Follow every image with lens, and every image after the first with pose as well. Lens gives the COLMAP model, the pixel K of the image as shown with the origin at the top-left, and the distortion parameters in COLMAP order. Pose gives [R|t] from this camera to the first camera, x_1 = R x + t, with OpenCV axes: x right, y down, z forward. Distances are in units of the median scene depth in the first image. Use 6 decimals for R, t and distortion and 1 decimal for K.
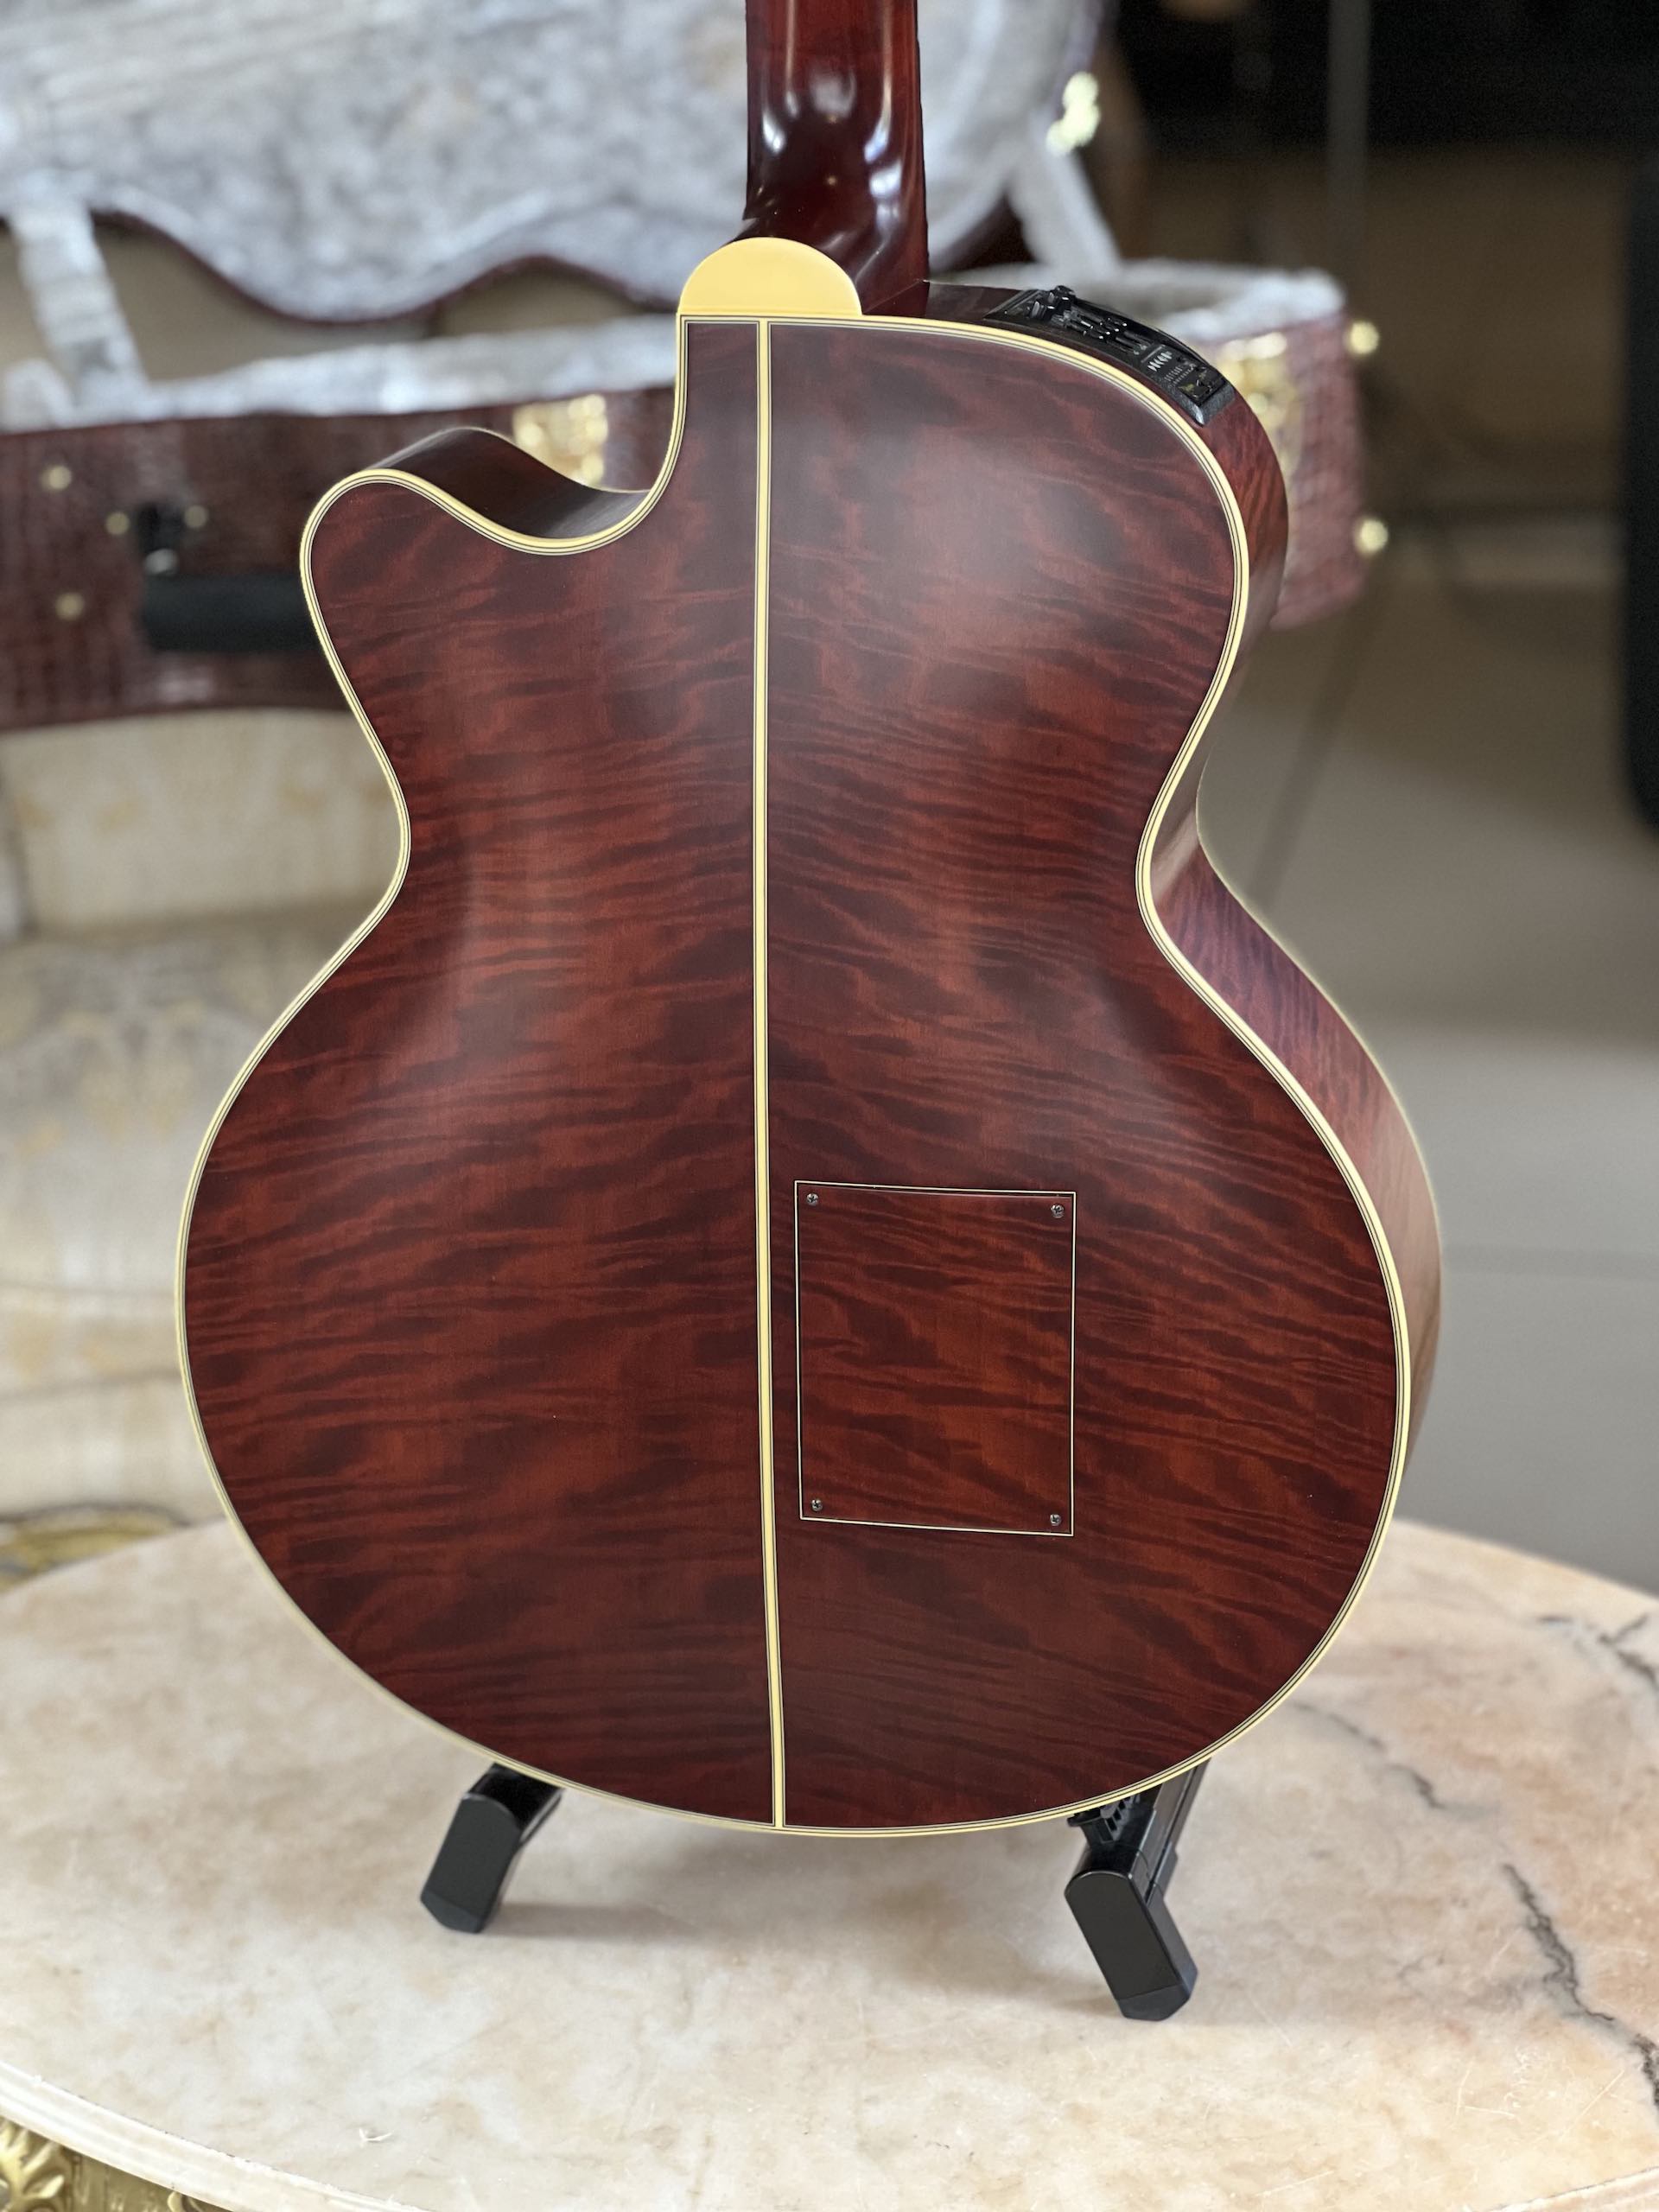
lens RADIAL K [[4930.2, 0, 829.5], [0, 4930.2, 1106.0], [0, 0, 1]] dist [0.178723, -0.203436]
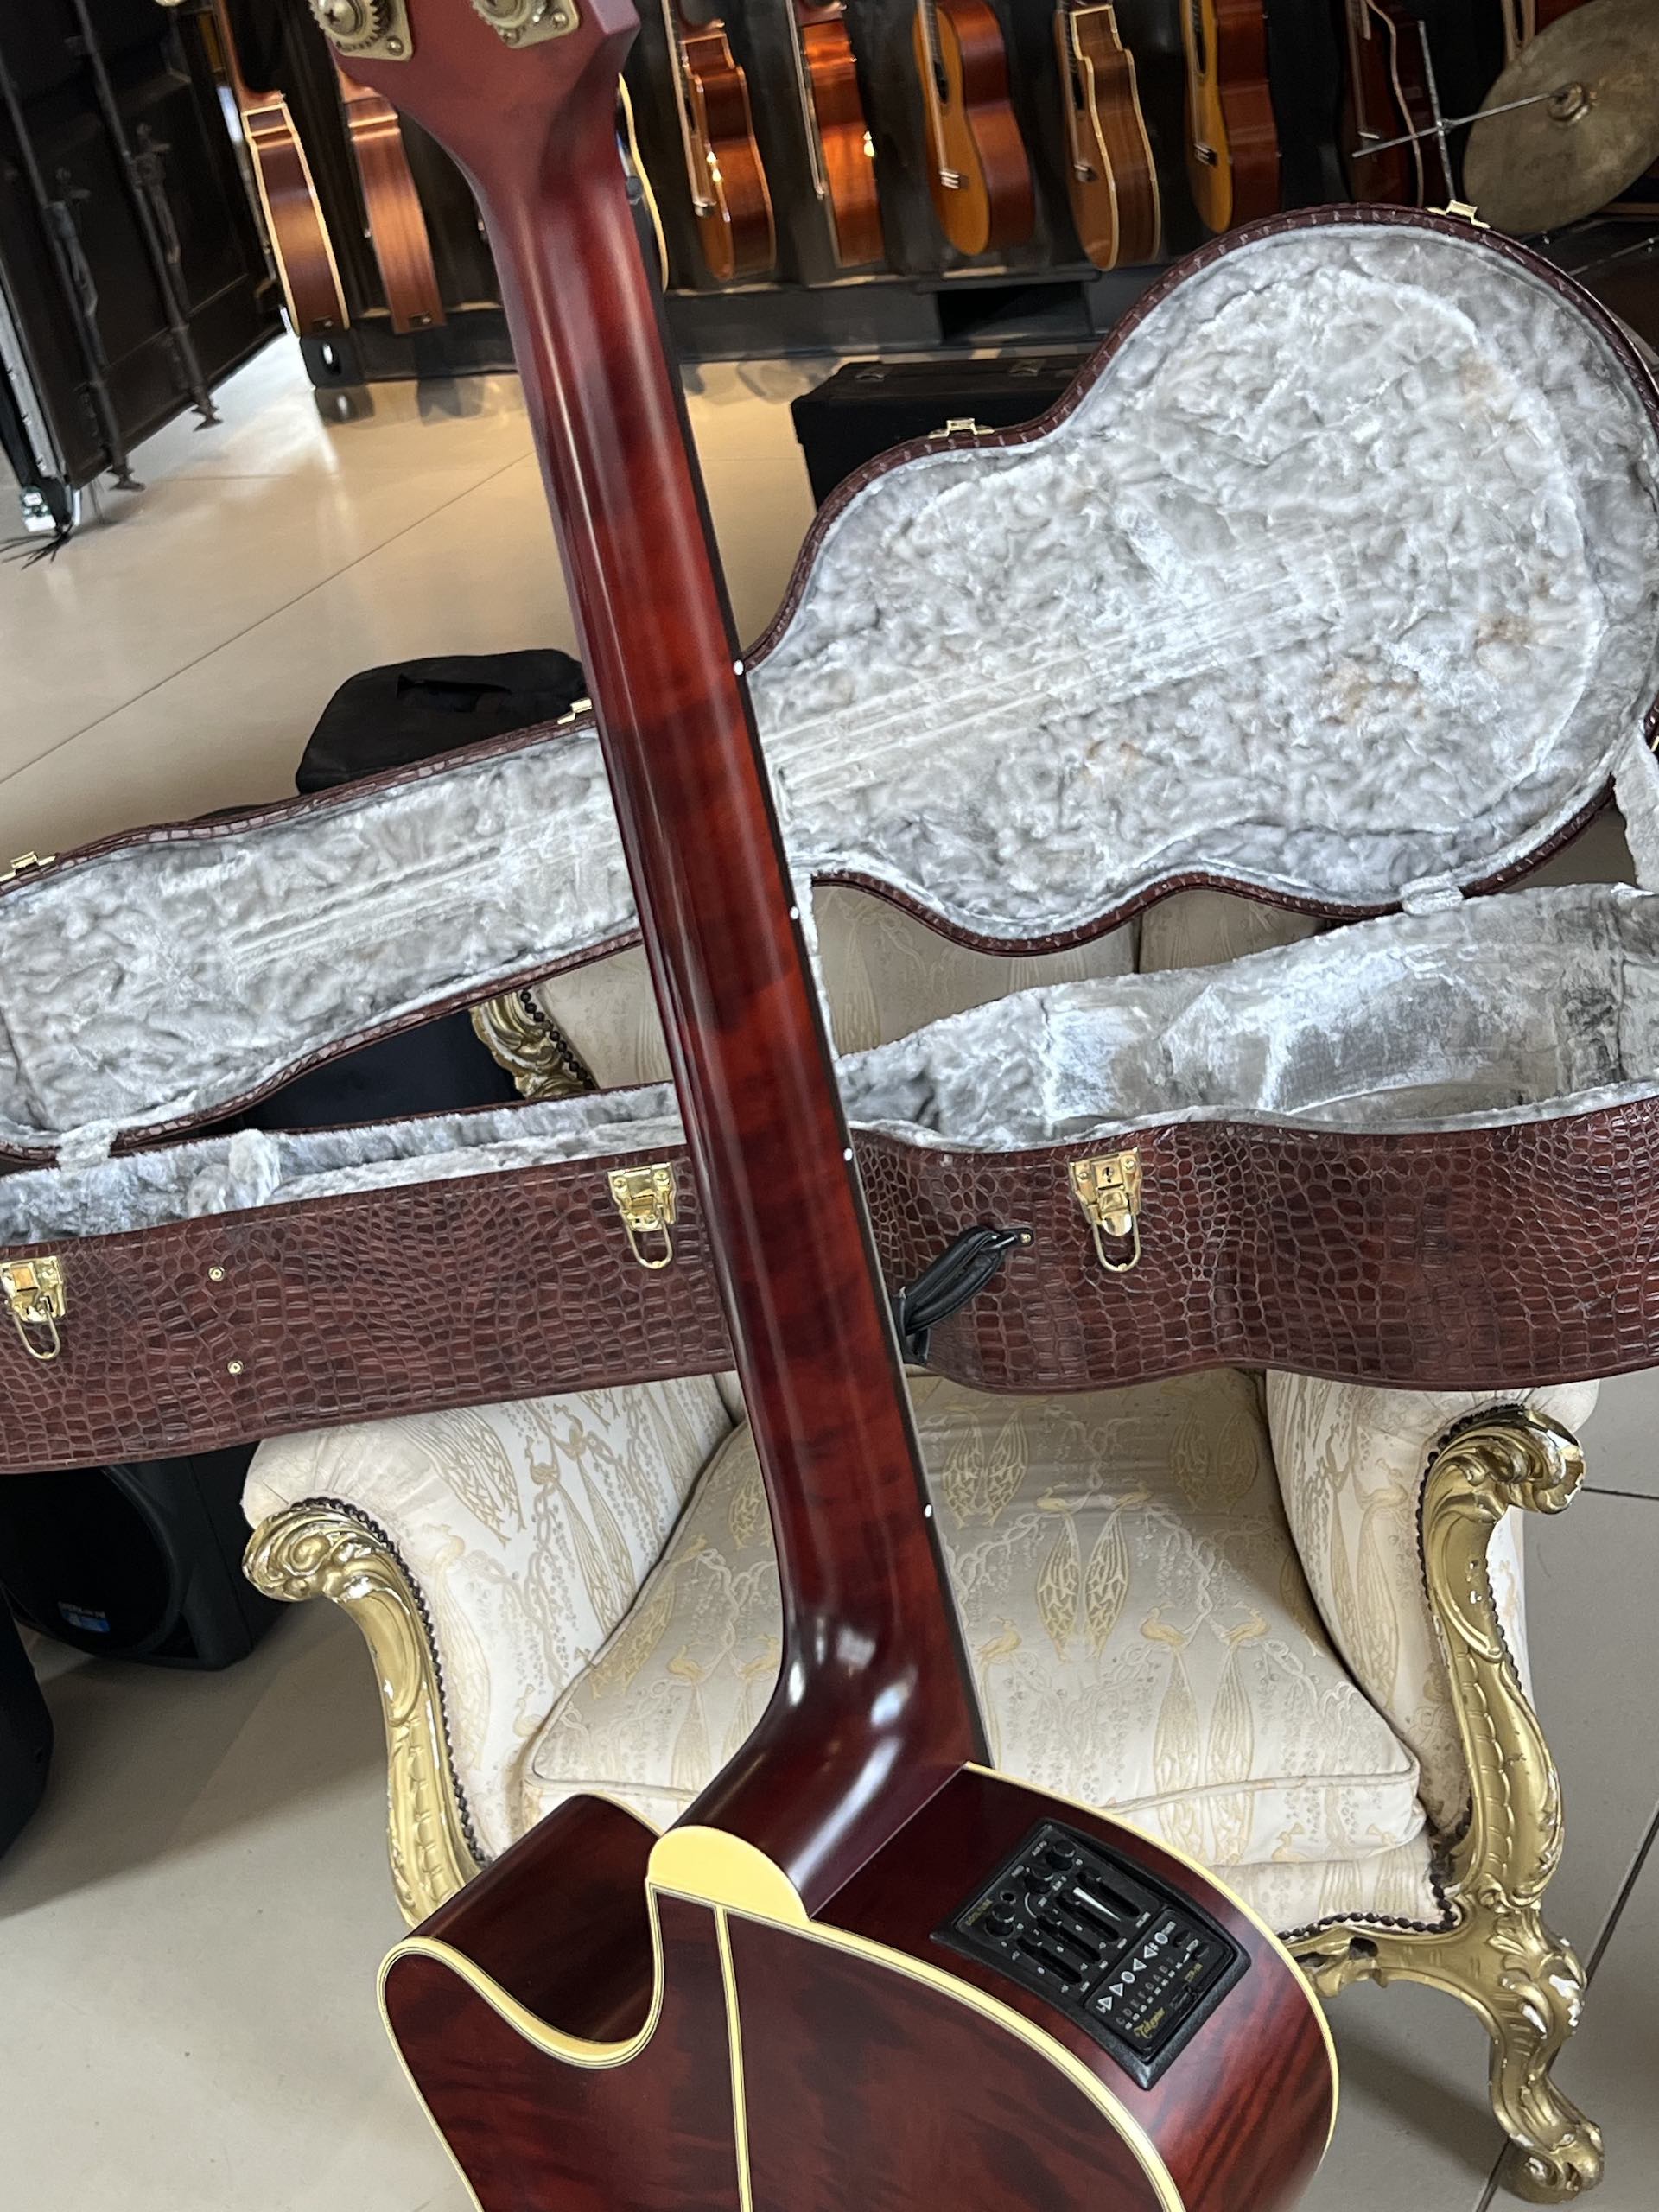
lens RADIAL K [[3170.4, 0, 829.5], [0, 3170.4, 1106.0], [0, 0, 1]] dist [0.025134, 0.002849]
pose [[0.943201, 0.006803, -0.332154, 0.129921], [0.033557, 0.992726, 0.115623, -0.235307], [0.330524, -0.120202, 0.936112, 0.269478]]
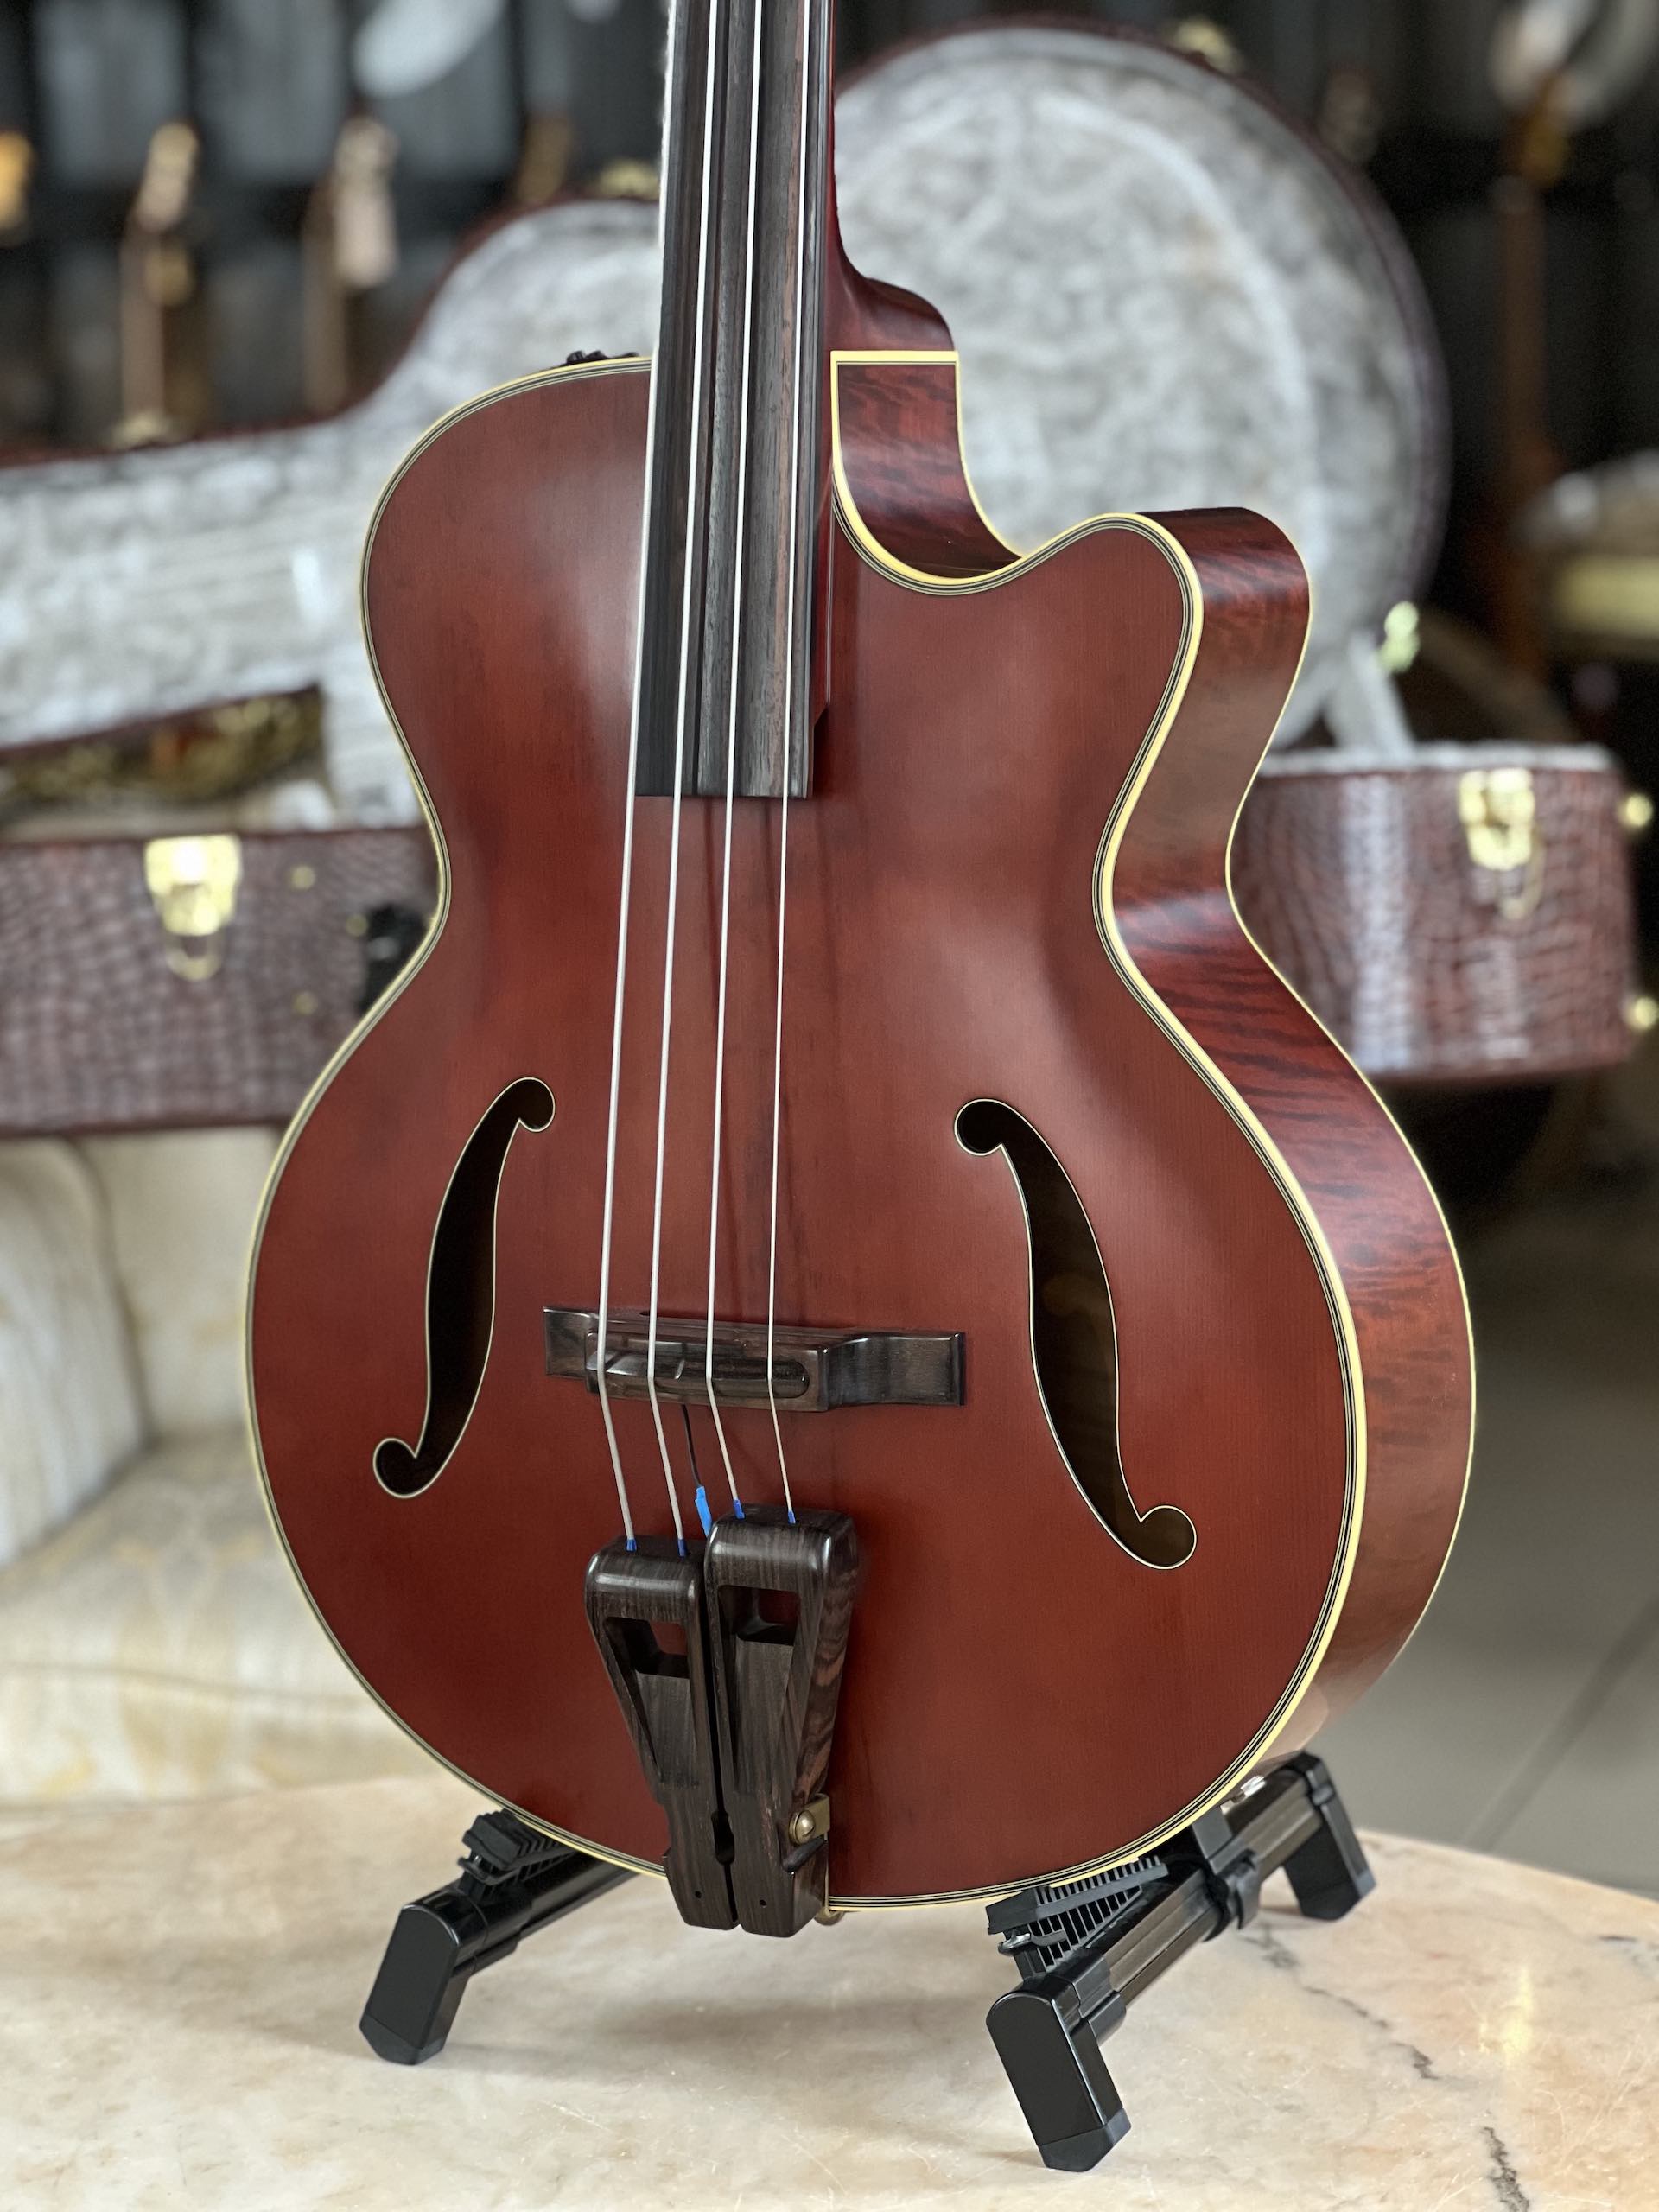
lens RADIAL K [[4942.8, 0, 799.1], [0, 4942.8, 1106.1], [0, 0, 1]] dist [0.075839, 0.103247]
pose [[0.987667, 0.037332, -0.152053, 0.099759], [-0.067026, 0.978485, -0.195128, 0.108442], [0.141497, 0.202913, 0.968919, 0.046440]]
